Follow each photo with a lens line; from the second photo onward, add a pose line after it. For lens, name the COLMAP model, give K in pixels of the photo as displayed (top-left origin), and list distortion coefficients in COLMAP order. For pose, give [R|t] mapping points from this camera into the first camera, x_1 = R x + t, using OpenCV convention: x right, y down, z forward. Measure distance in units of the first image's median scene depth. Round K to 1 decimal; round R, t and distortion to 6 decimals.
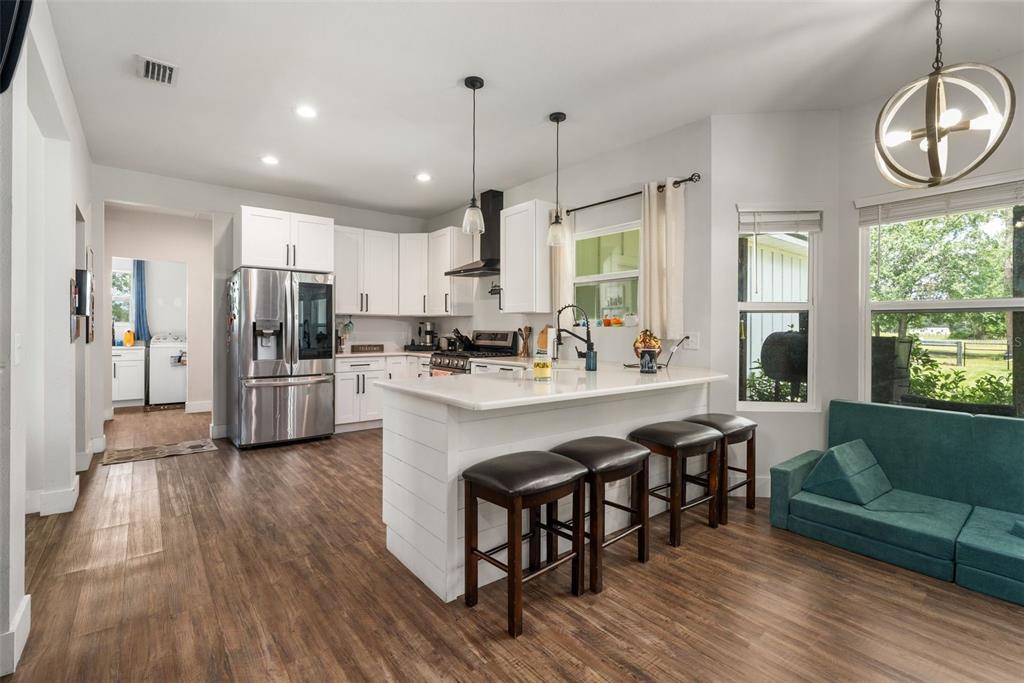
lens RADIAL K [[462.6, 0, 517.6], [0, 462.6, 332.2], [0, 0, 1]] dist [-0.006729, 0.002973]
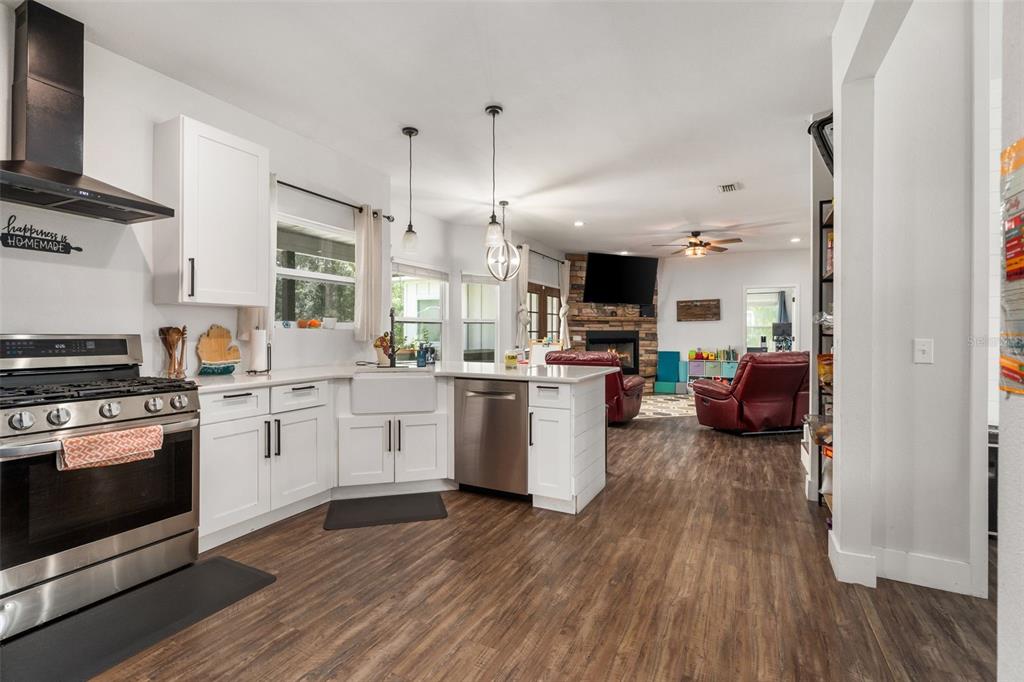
lens RADIAL K [[462.6, 0, 504.1], [0, 462.6, 332.1], [0, 0, 1]] dist [-0.006729, 0.002973]
pose [[-0.389466, -0.003755, 0.921033, -0.712282], [0.000846, 0.999990, 0.004435, -0.007444], [-0.921040, 0.002506, -0.389459, 0.887718]]
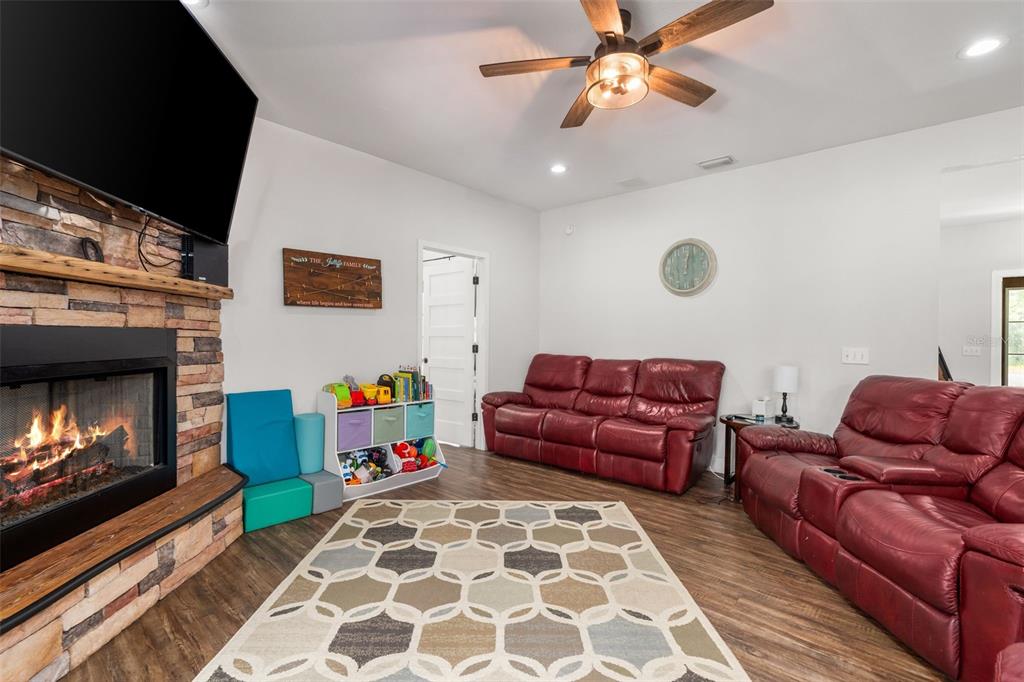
lens RADIAL K [[462.6, 0, 517.2], [0, 462.6, 337.9], [0, 0, 1]] dist [-0.006729, 0.002973]
pose [[-0.986318, -0.015935, -0.164084, 0.637724], [-0.017189, 0.999833, 0.006230, -0.003959], [0.163957, 0.008965, -0.986427, 0.158464]]
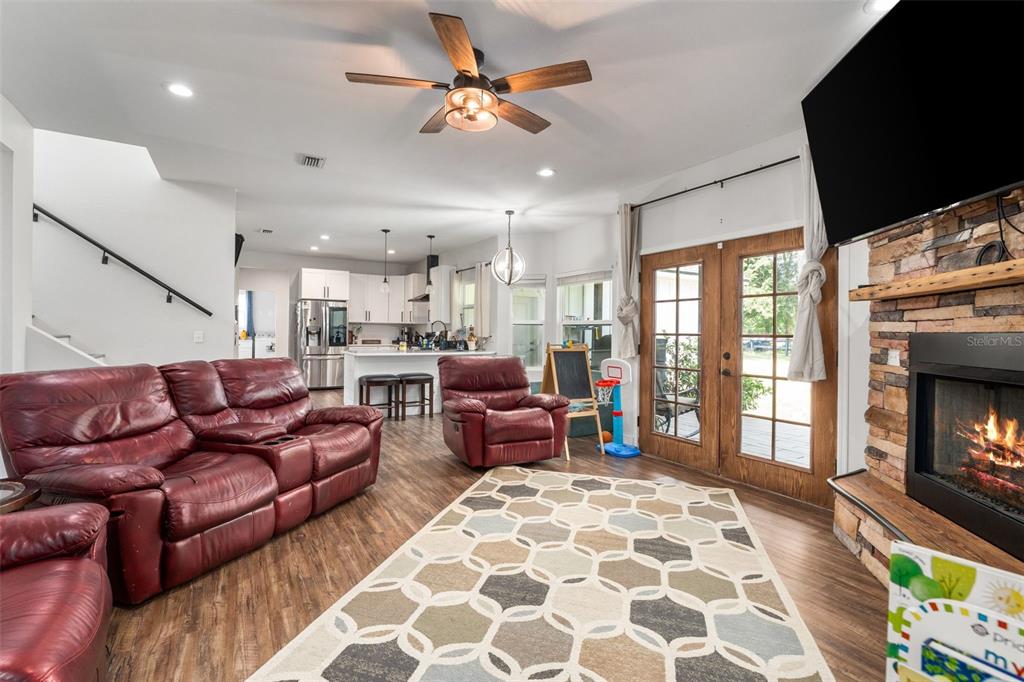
lens RADIAL K [[462.6, 0, 516.9], [0, 462.6, 336.8], [0, 0, 1]] dist [-0.006729, 0.002973]
pose [[0.990599, 0.011983, -0.136274, 0.588756], [-0.011560, 0.999926, 0.003893, 0.003035], [0.136310, -0.002281, 0.990664, -0.840325]]
